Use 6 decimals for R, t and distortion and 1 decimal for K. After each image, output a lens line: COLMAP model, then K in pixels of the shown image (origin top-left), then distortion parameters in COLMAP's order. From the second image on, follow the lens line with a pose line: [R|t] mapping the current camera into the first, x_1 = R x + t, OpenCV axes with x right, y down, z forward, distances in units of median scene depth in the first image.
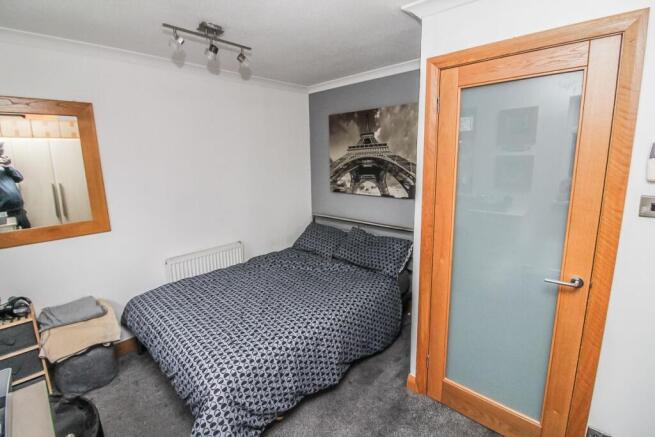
lens RADIAL K [[310.8, 0, 329.0], [0, 310.8, 215.5], [0, 0, 1]] dist [0.025925, -0.000296]
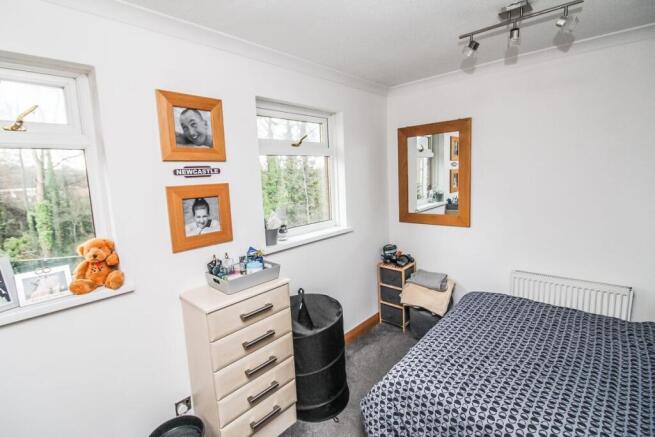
lens RADIAL K [[310.8, 0, 329.0], [0, 310.8, 215.5], [0, 0, 1]] dist [0.025925, -0.000296]
pose [[0.052253, 0.158413, -0.985989, 0.458069], [-0.149368, 0.977471, 0.149128, -0.099979], [0.987400, 0.139483, 0.074738, 0.470066]]
